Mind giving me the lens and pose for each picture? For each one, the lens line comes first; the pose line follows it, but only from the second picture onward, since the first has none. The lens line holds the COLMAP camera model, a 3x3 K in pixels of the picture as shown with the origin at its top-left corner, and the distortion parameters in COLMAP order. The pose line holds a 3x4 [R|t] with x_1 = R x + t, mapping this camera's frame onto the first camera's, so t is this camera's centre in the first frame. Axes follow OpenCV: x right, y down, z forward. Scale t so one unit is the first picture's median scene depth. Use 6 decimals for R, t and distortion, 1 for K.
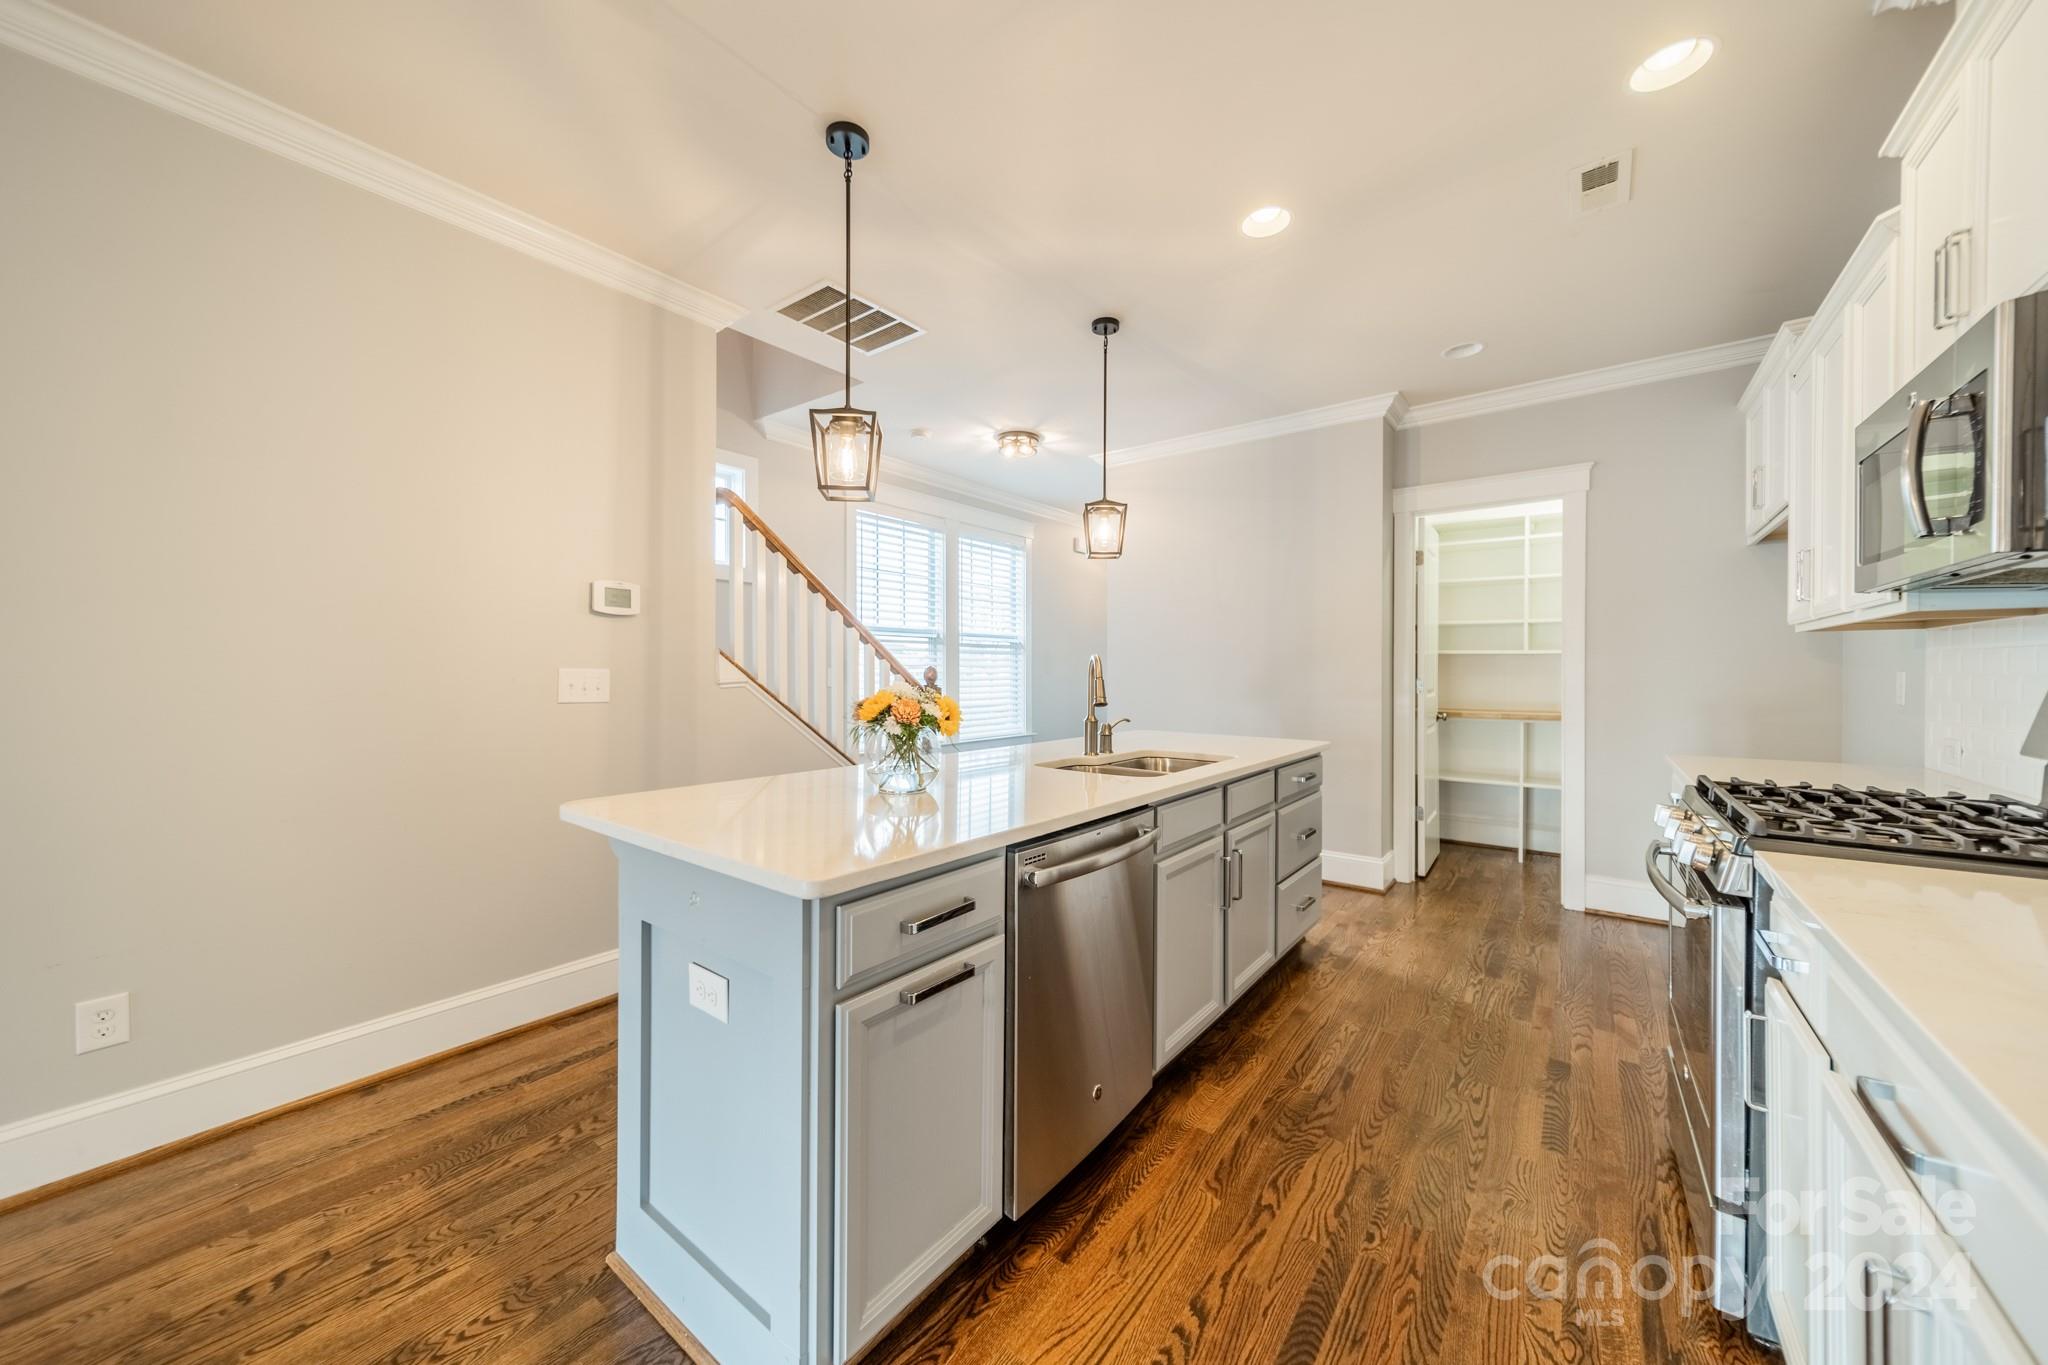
lens RADIAL K [[728.0, 0, 1021.9], [0, 728.0, 675.1], [0, 0, 1]] dist [0.006025, -0.000059]
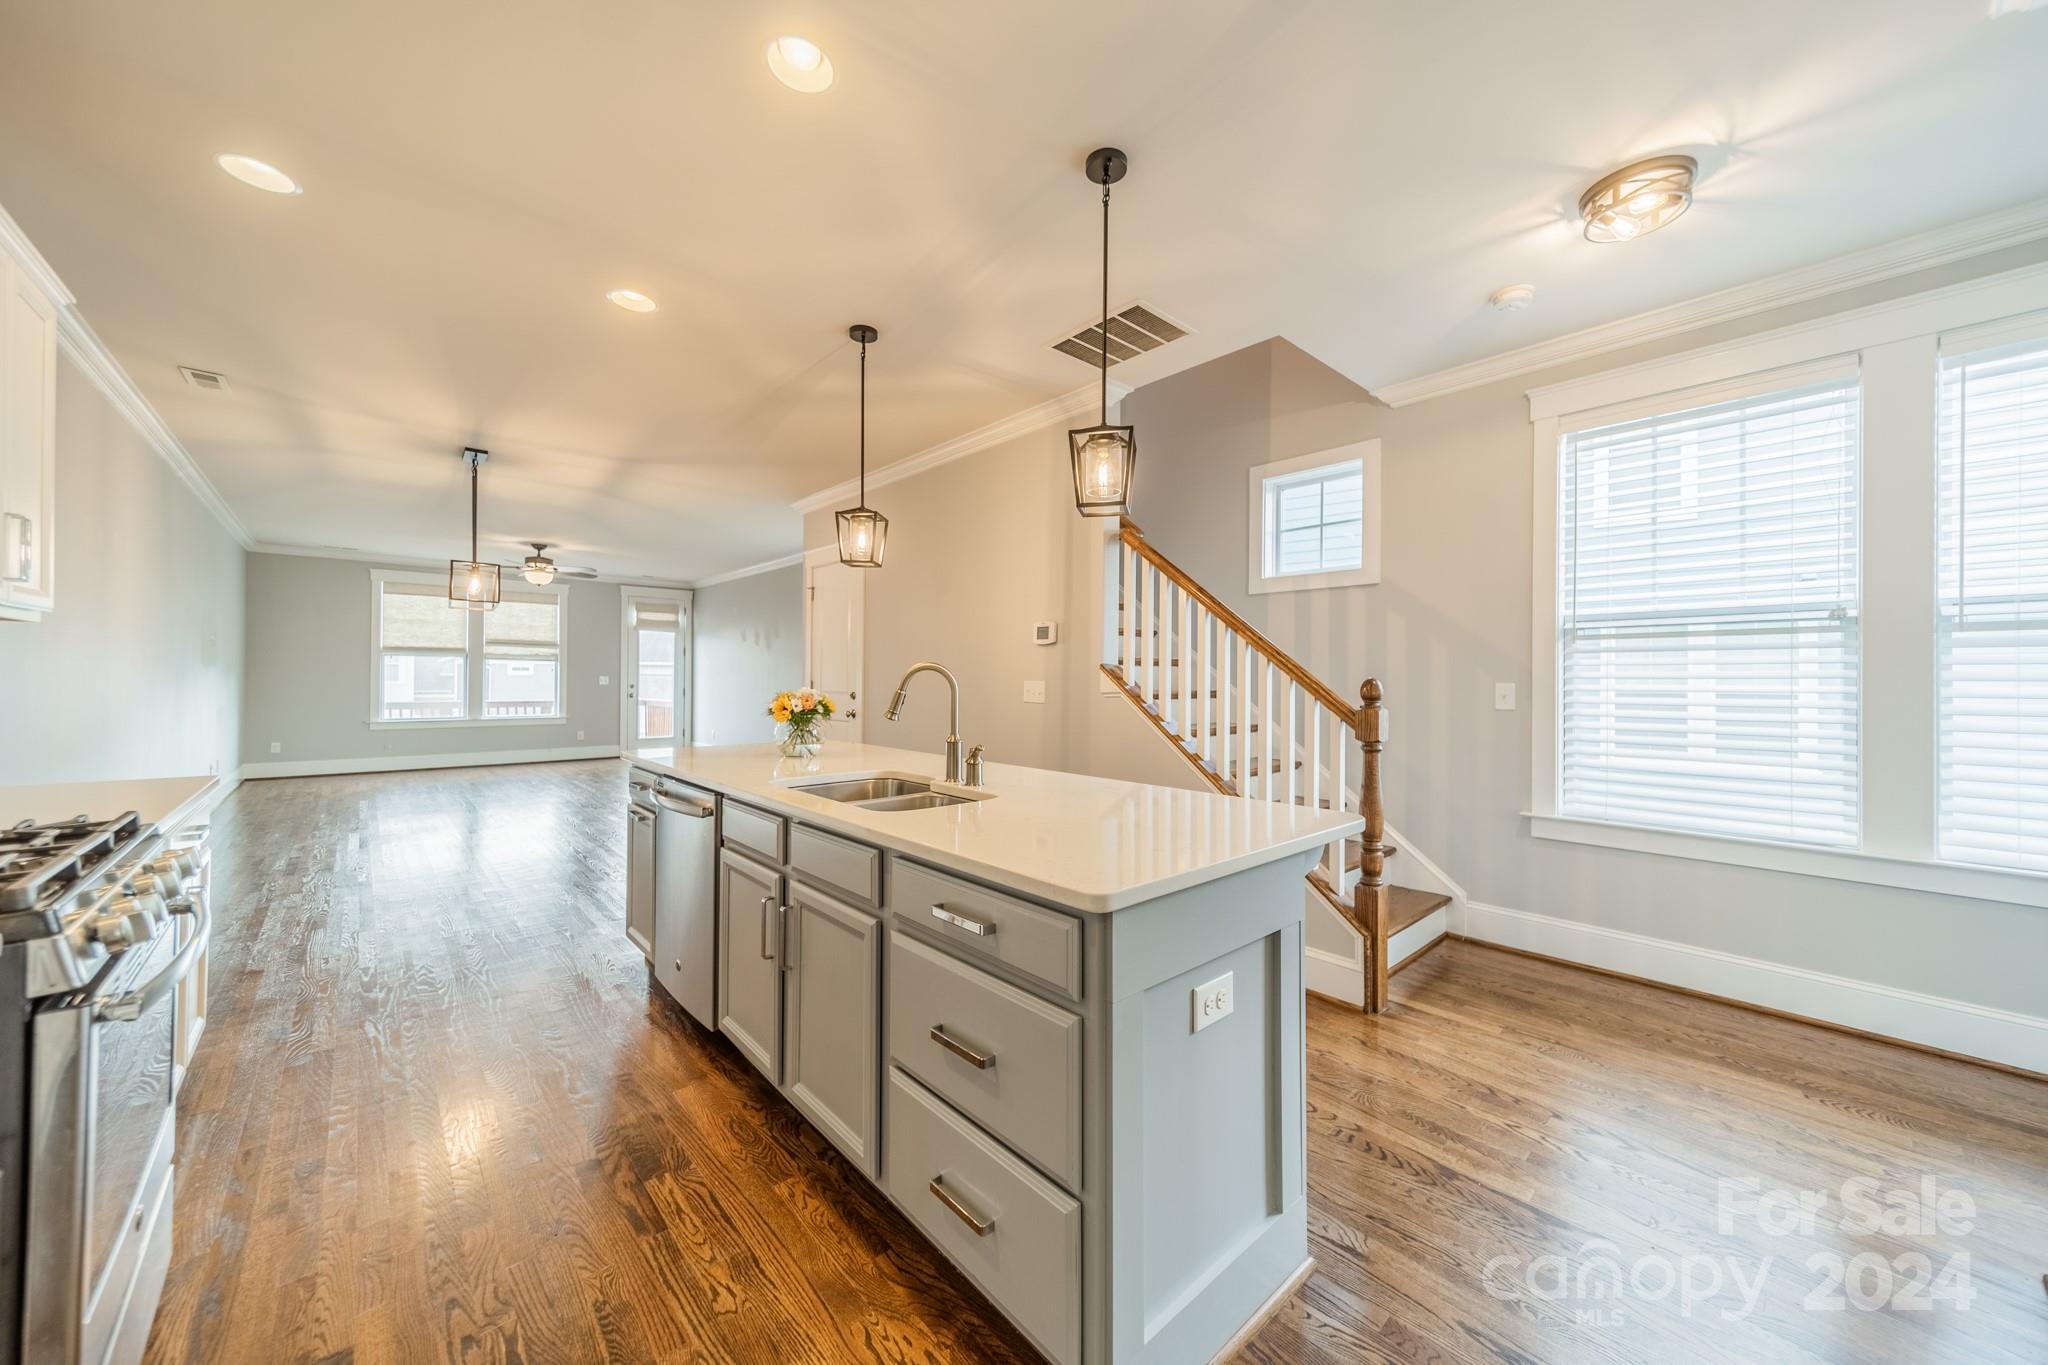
lens RADIAL K [[728.0, 0, 1021.9], [0, 728.0, 675.1], [0, 0, 1]] dist [0.006025, -0.000059]
pose [[-0.178530, -0.012425, -0.983856, 1.118332], [-0.015323, 0.999834, -0.009847, -0.007084], [0.983815, 0.013318, -0.178691, 1.507303]]
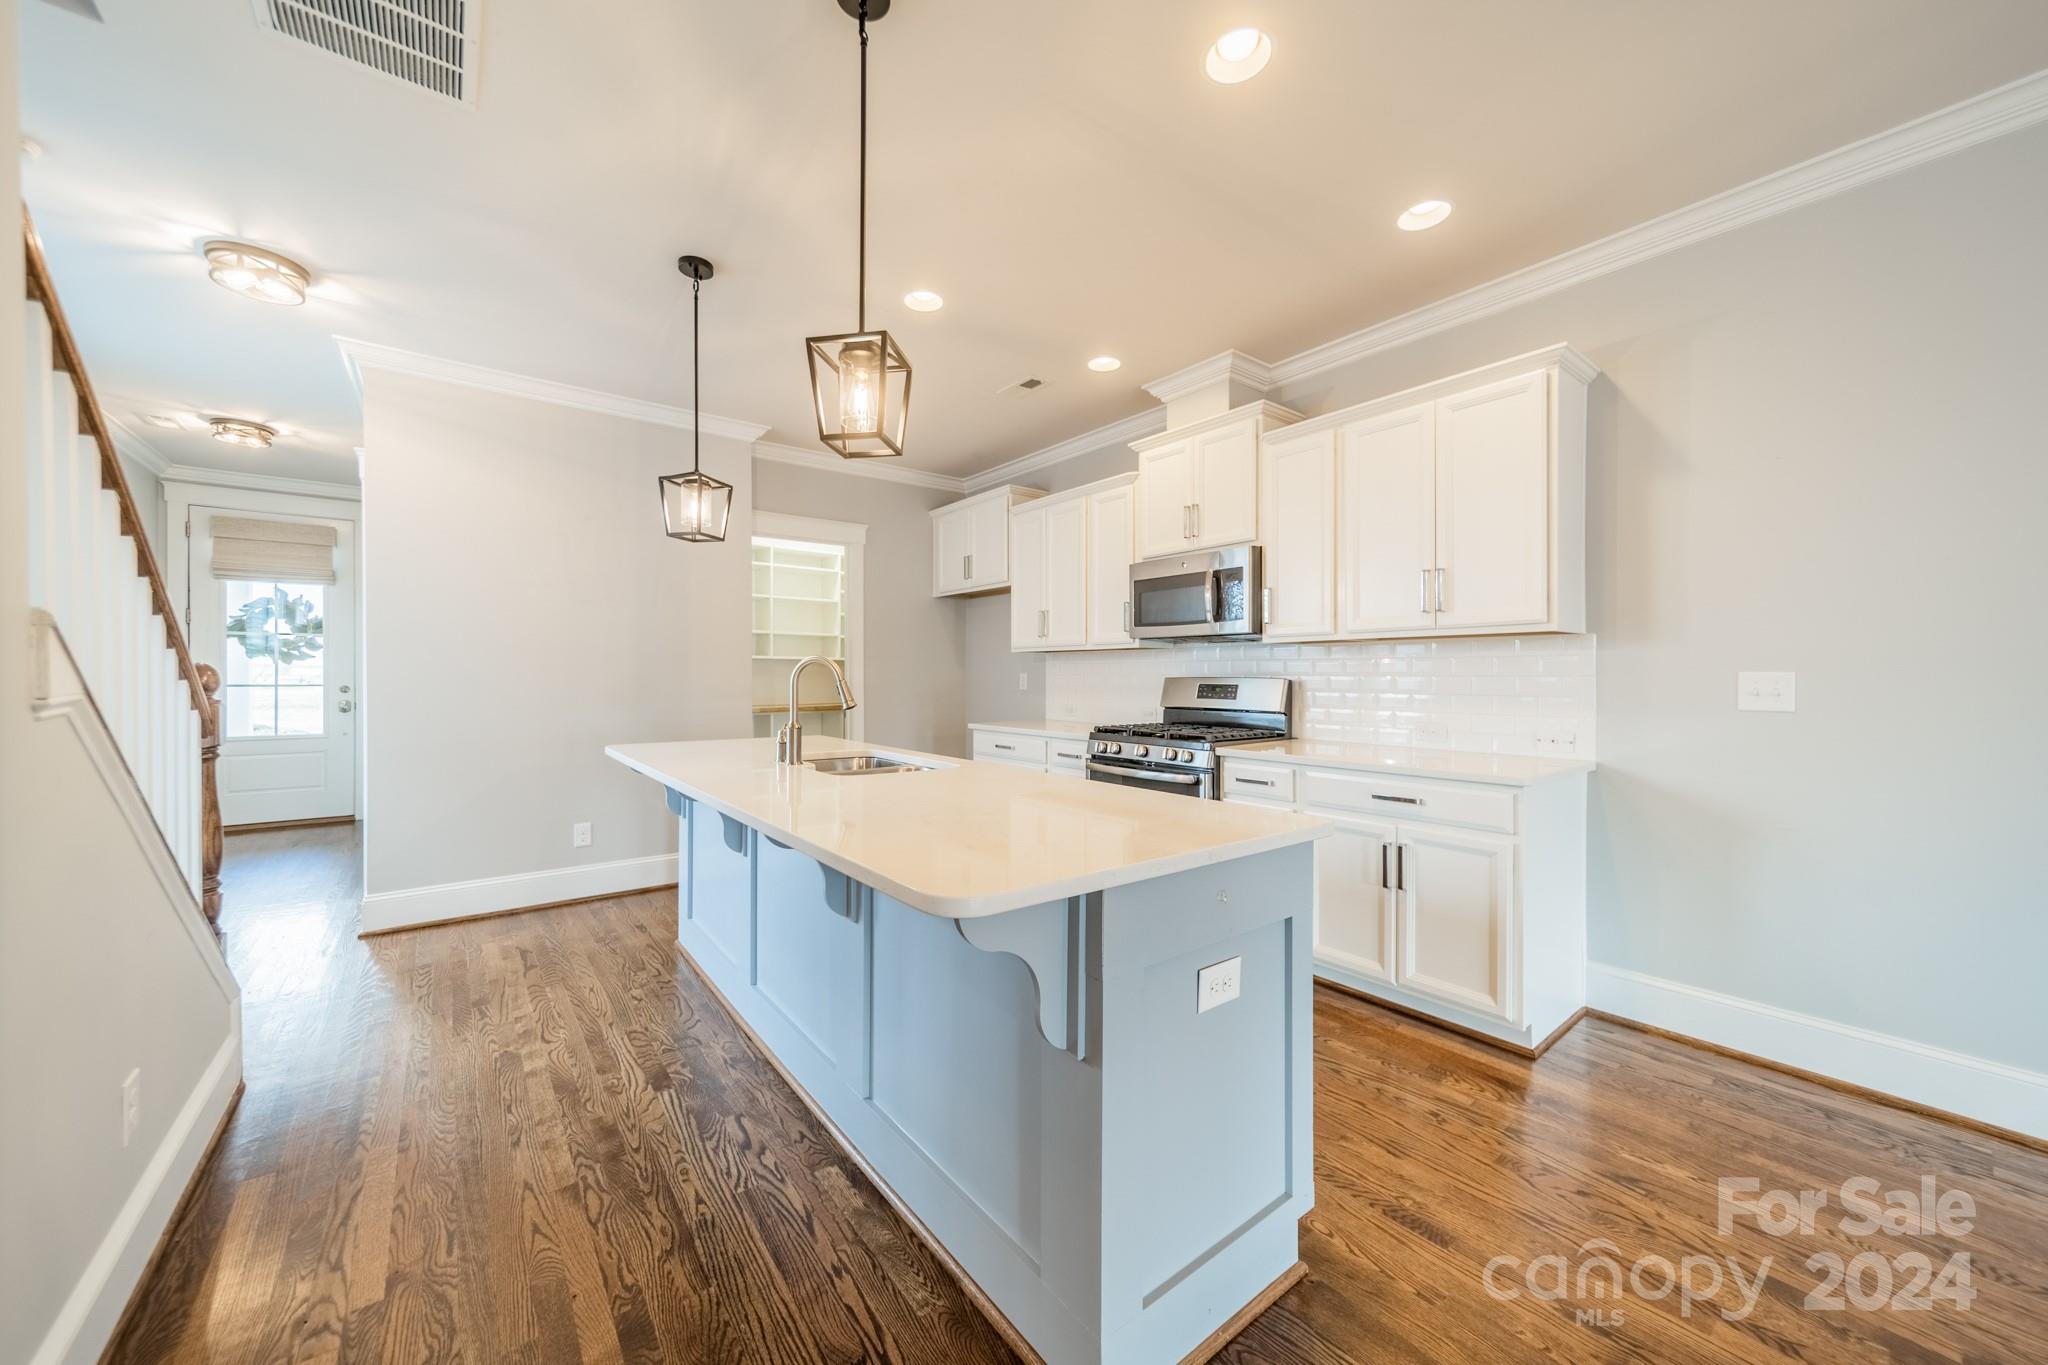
lens RADIAL K [[754.3, 0, 1014.5], [0, 754.3, 666.3], [0, 0, 1]] dist [0.025712, -0.000027]
pose [[0.257068, 0.007543, 0.966364, -0.934264], [0.005109, 0.999945, -0.009164, -0.005325], [-0.966380, 0.007293, 0.257015, 0.594527]]
